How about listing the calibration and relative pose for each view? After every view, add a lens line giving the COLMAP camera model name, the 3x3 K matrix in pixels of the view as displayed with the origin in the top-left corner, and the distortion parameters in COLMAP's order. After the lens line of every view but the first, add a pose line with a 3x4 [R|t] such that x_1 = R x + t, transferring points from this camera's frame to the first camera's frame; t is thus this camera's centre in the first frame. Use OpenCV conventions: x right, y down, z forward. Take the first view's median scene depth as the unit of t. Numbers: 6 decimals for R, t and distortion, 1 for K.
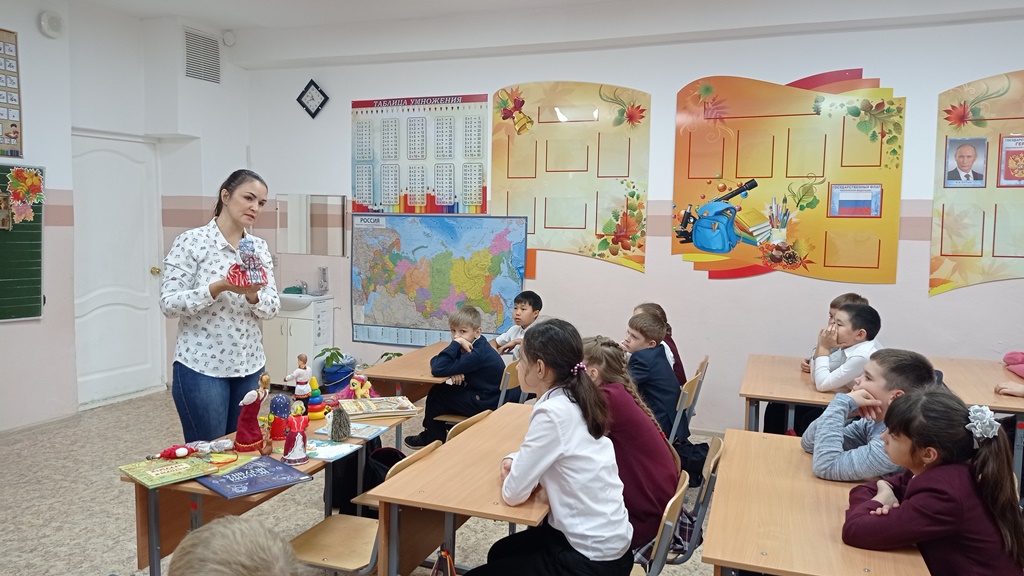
lens RADIAL K [[763.7, 0, 512.0], [0, 763.7, 288.0], [0, 0, 1]] dist [0.119673, -0.202091]
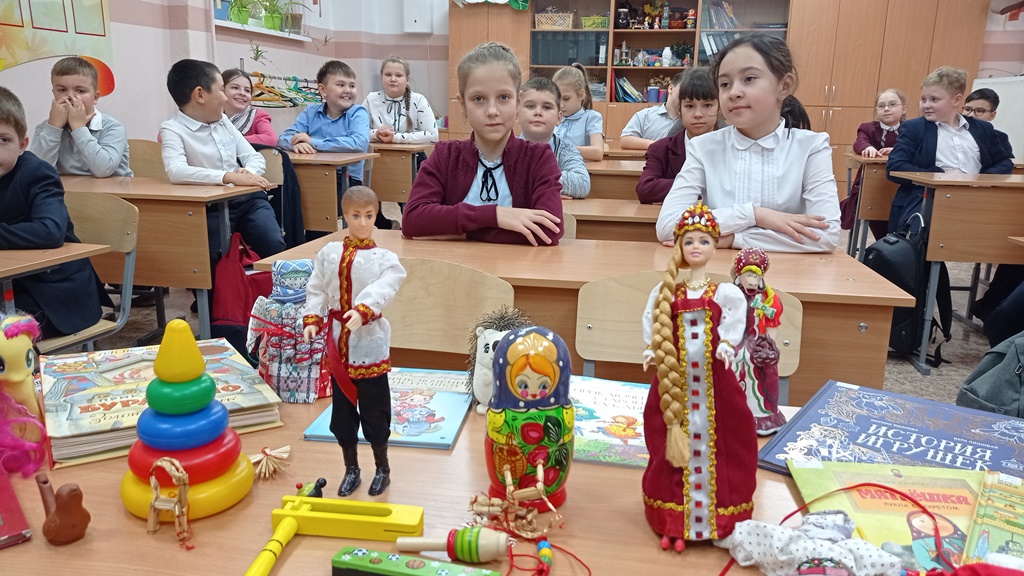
lens RADIAL K [[776.8, 0, 512.0], [0, 776.8, 288.0], [0, 0, 1]] dist [0.004949, -0.011148]
pose [[-0.193819, -0.242704, 0.950541, -0.257821], [0.060650, 0.964097, 0.258532, 0.034610], [-0.979161, 0.107759, -0.172140, 0.550382]]
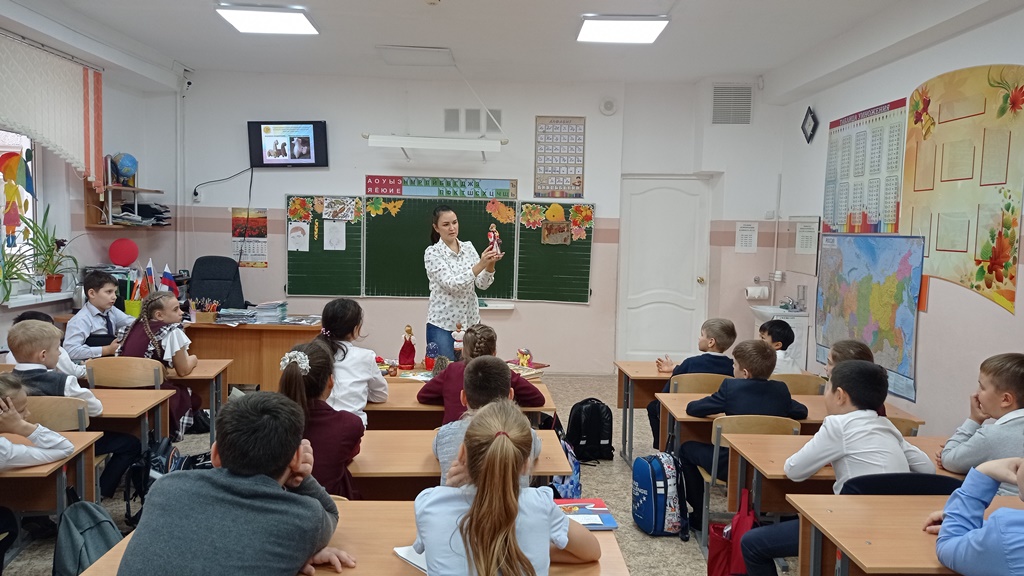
lens RADIAL K [[763.7, 0, 512.0], [0, 763.7, 288.0], [0, 0, 1]] dist [0.119673, -0.202091]
pose [[0.377356, 0.064531, -0.923817, 0.632387], [-0.092601, 0.995199, 0.031692, -0.022743], [0.921427, 0.073587, 0.381520, 0.267263]]
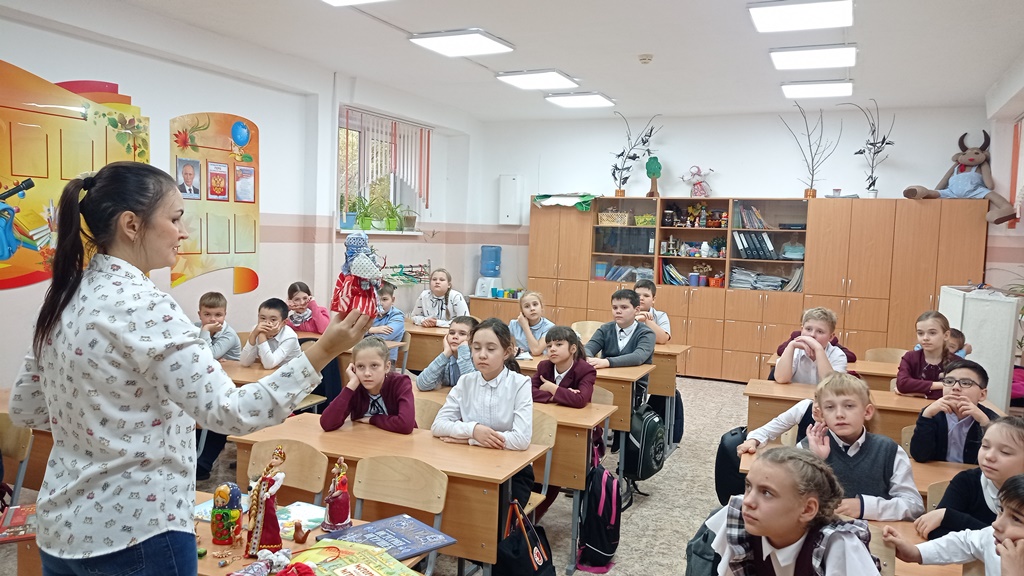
lens RADIAL K [[766.9, 0, 512.0], [0, 766.9, 288.0], [0, 0, 1]] dist [0.114342, -0.197174]
pose [[0.051870, -0.085203, 0.995013, -0.528095], [0.050511, 0.995302, 0.082594, -0.052513], [-0.997376, 0.045975, 0.055930, 0.342734]]
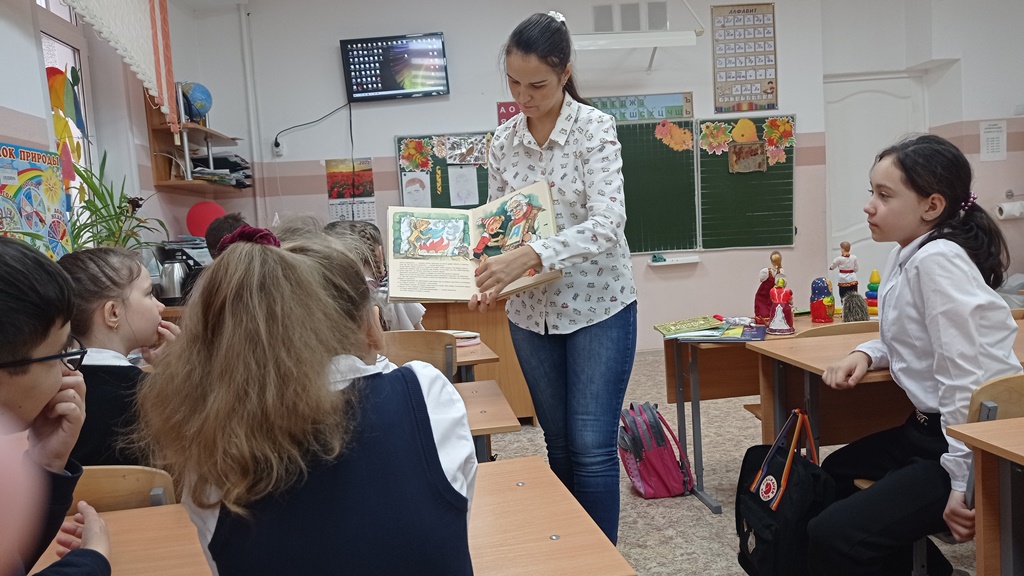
lens RADIAL K [[763.7, 0, 512.0], [0, 763.7, 288.0], [0, 0, 1]] dist [0.119673, -0.202091]
pose [[0.439352, 0.025822, -0.897944, 0.224369], [-0.000931, 0.999599, 0.028290, 0.062017], [0.898315, -0.011593, 0.439200, 0.101232]]
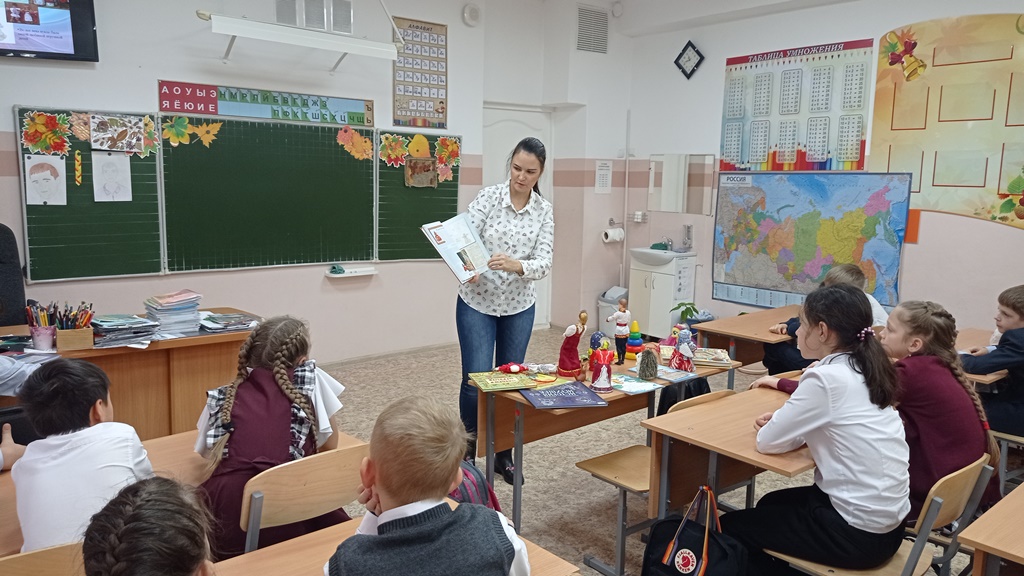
lens RADIAL K [[766.9, 0, 512.0], [0, 766.9, 288.0], [0, 0, 1]] dist [0.114342, -0.197174]
pose [[0.868620, 0.067618, -0.490843, 0.069628], [-0.043579, 0.997231, 0.060258, 0.005552], [0.493559, -0.030951, 0.869162, -0.021143]]
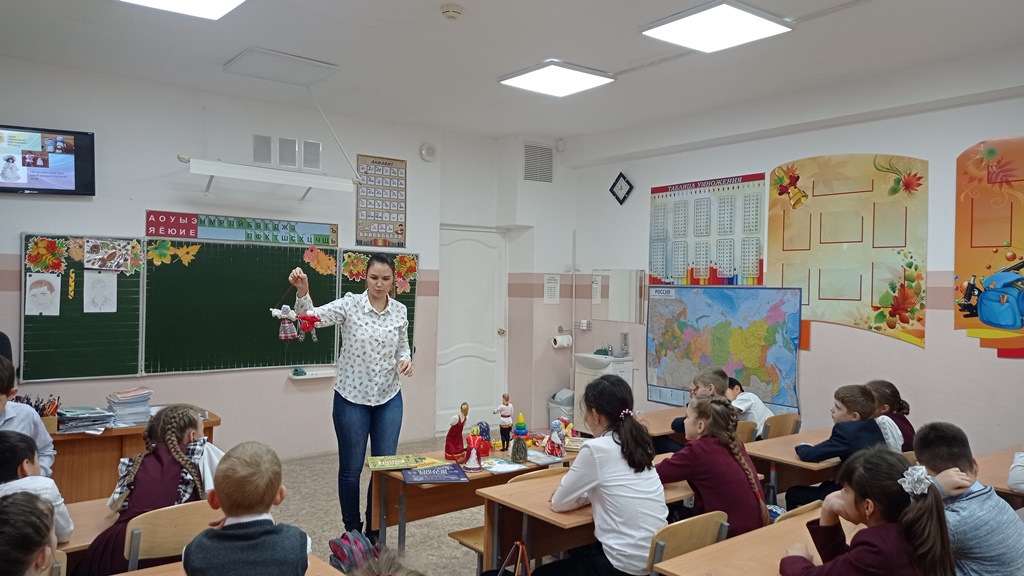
lens RADIAL K [[763.7, 0, 512.0], [0, 763.7, 288.0], [0, 0, 1]] dist [0.119673, -0.202091]
pose [[0.856713, -0.001057, -0.515793, 0.218074], [-0.045827, 0.995887, -0.078157, 0.003861], [0.513754, 0.090595, 0.853141, -0.067238]]
